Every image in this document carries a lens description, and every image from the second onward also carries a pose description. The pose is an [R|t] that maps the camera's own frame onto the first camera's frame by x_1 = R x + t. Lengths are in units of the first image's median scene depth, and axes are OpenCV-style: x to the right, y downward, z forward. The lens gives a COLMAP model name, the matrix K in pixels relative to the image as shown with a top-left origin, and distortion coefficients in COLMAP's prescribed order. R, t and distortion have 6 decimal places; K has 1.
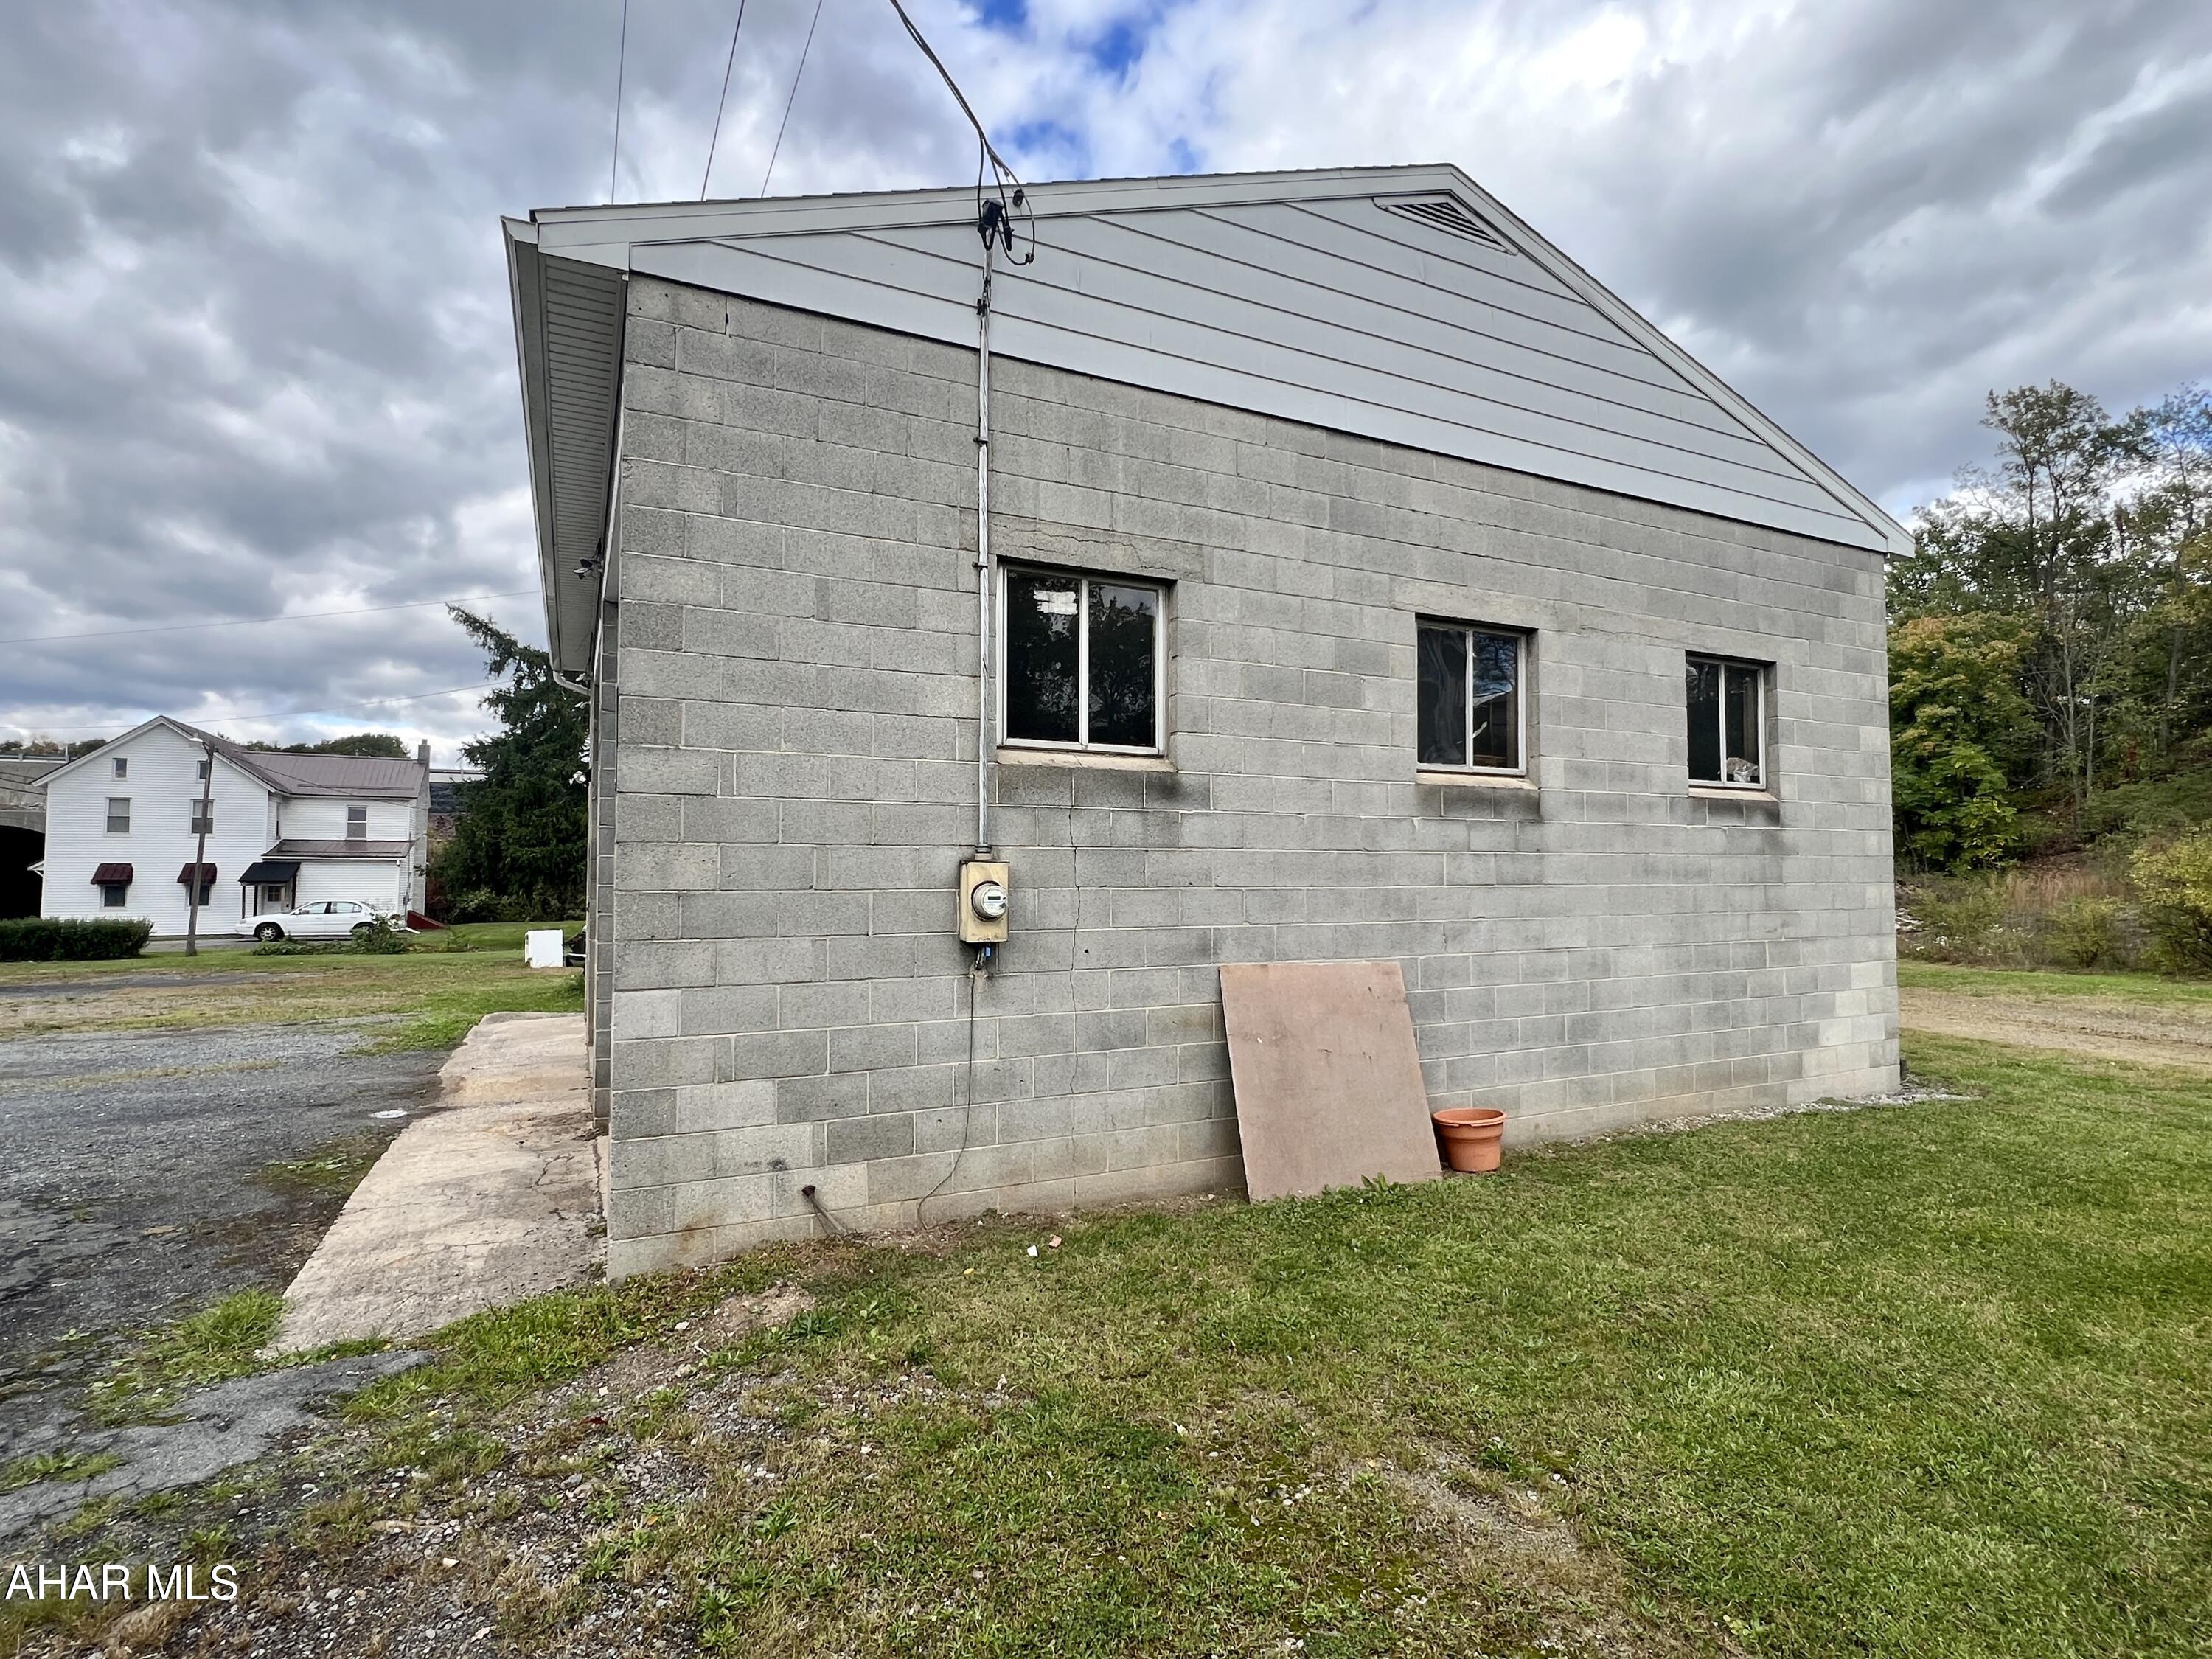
lens RADIAL K [[1051.4, 0, 1096.0], [0, 1051.4, 824.4], [0, 0, 1]] dist [0.002309, 0.000140]
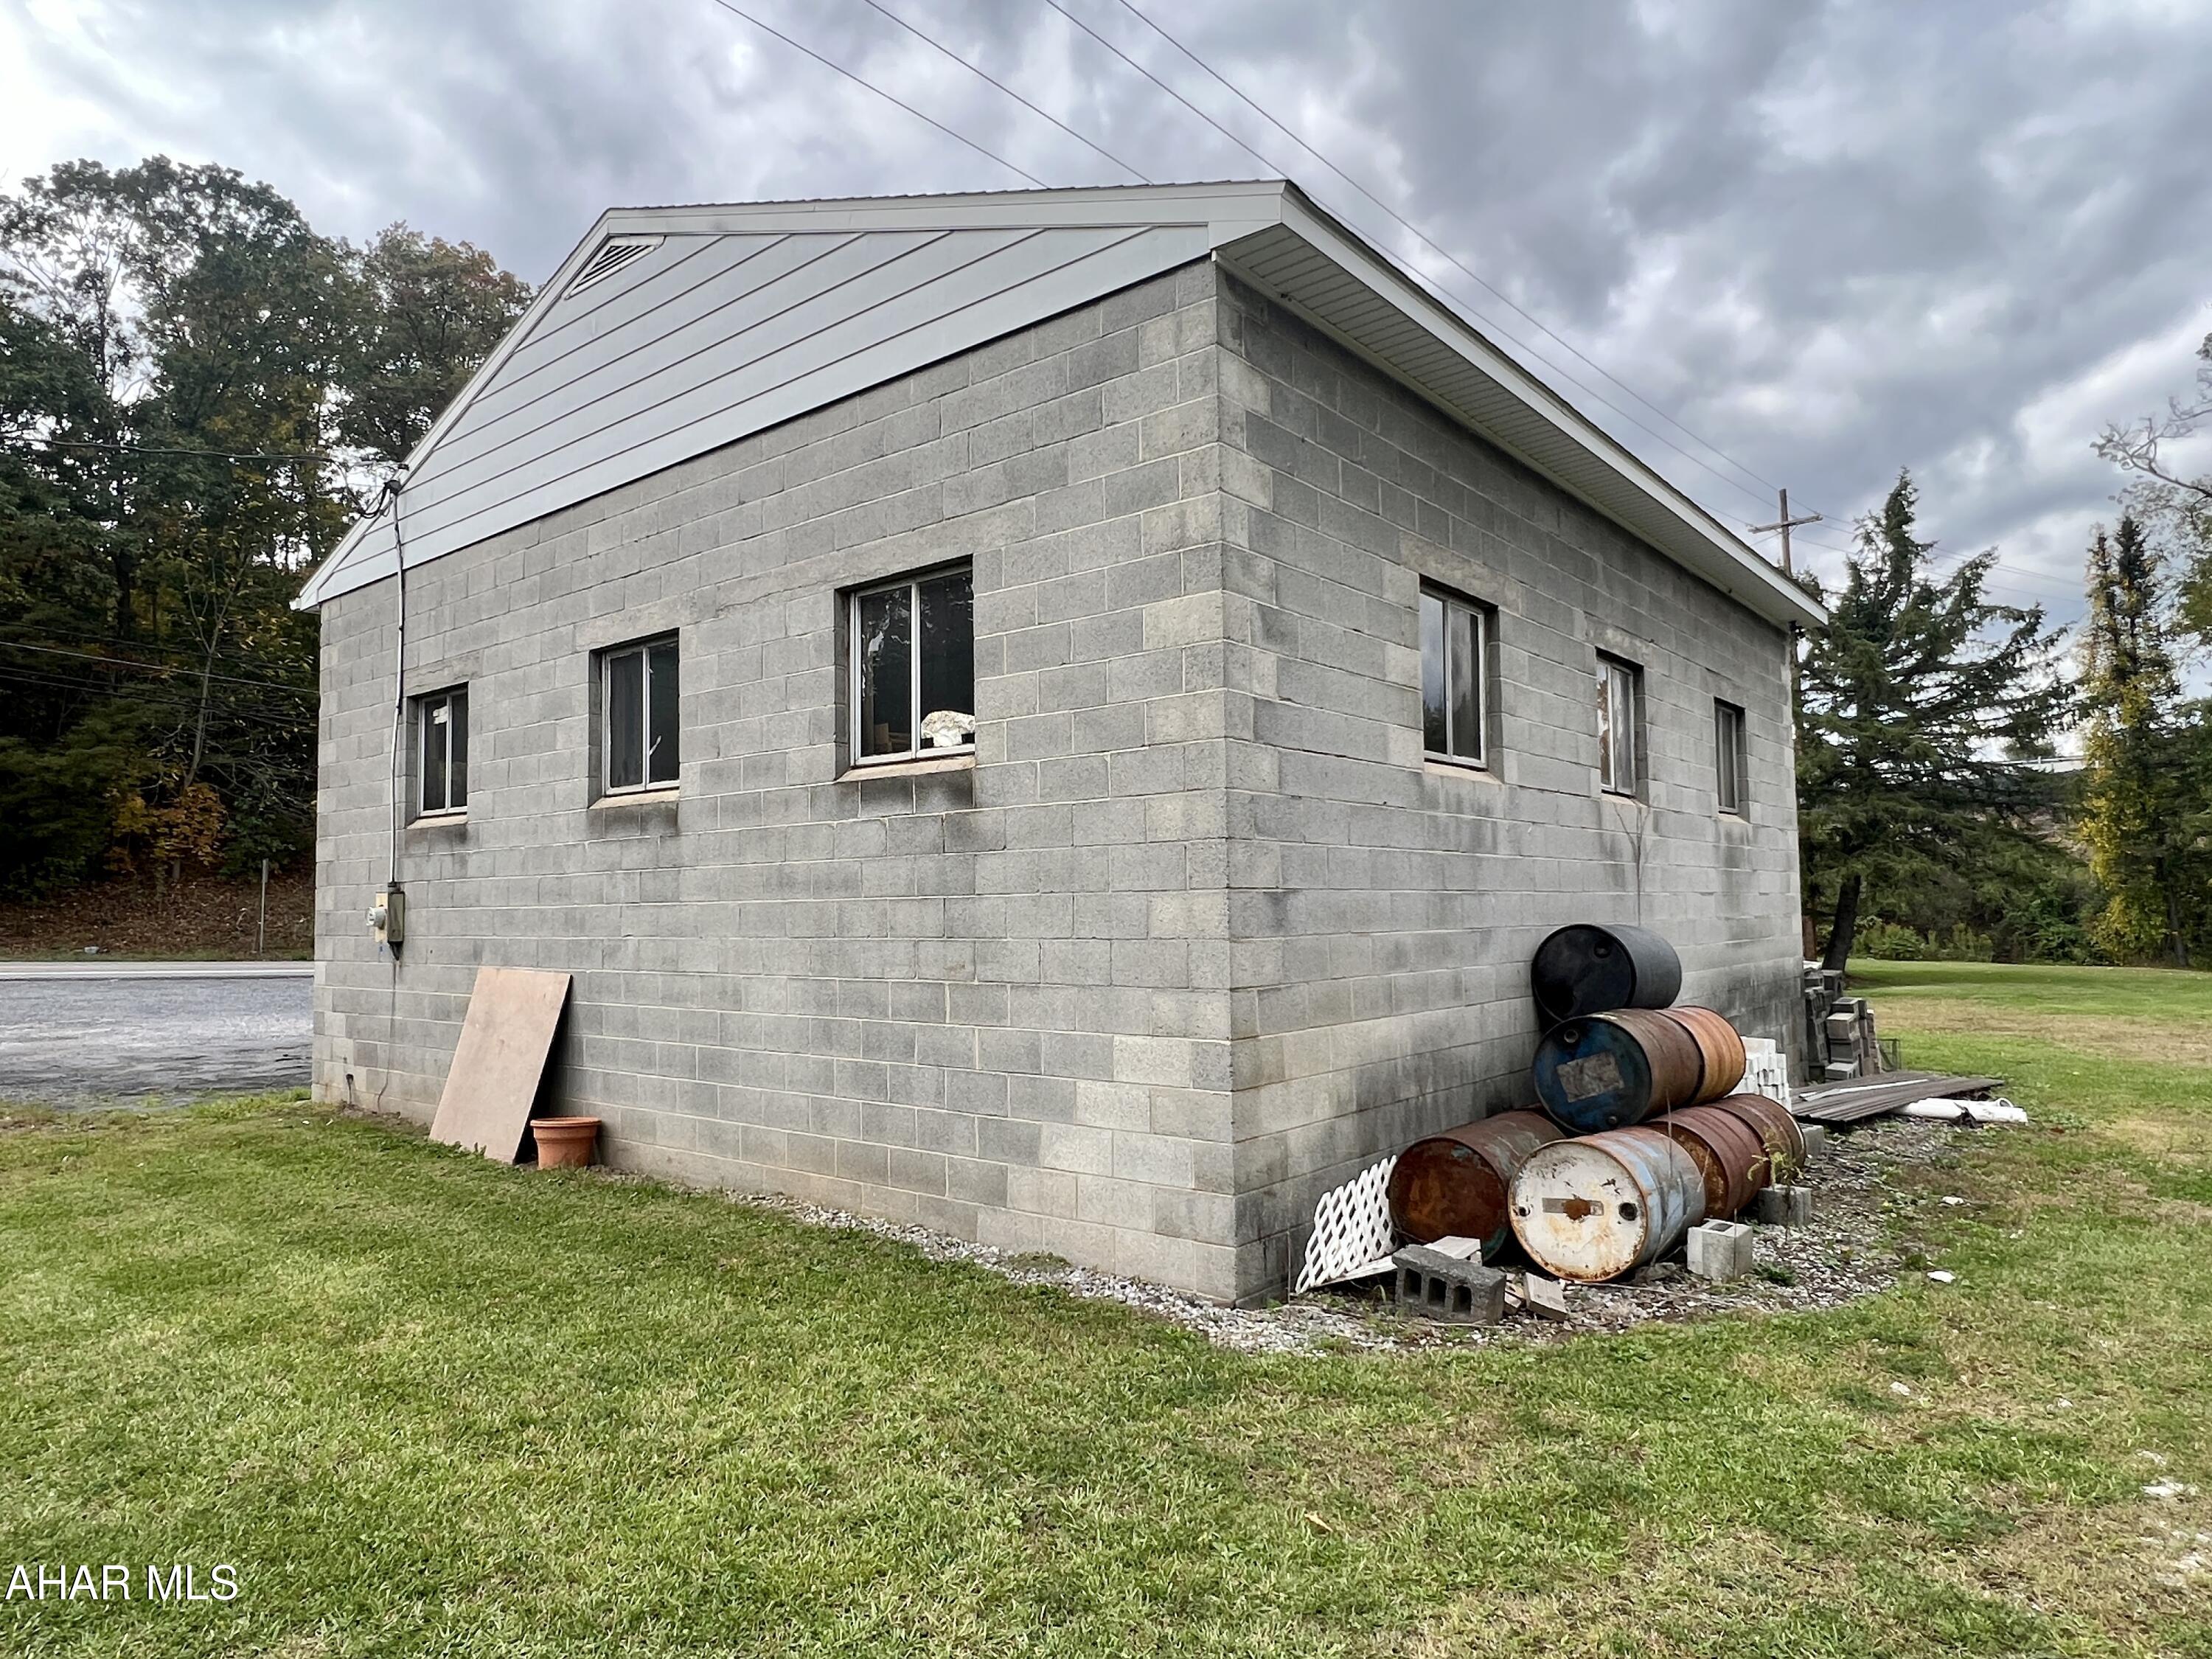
lens RADIAL K [[1425.8, 0, 1106.0], [0, 1425.8, 829.5], [0, 0, 1]] dist [0.008106, -0.000387]
pose [[0.390862, -0.061495, -0.918393, 1.535985], [0.050191, 0.997705, -0.045444, 0.061788], [0.919080, -0.028333, 0.393052, 0.756357]]
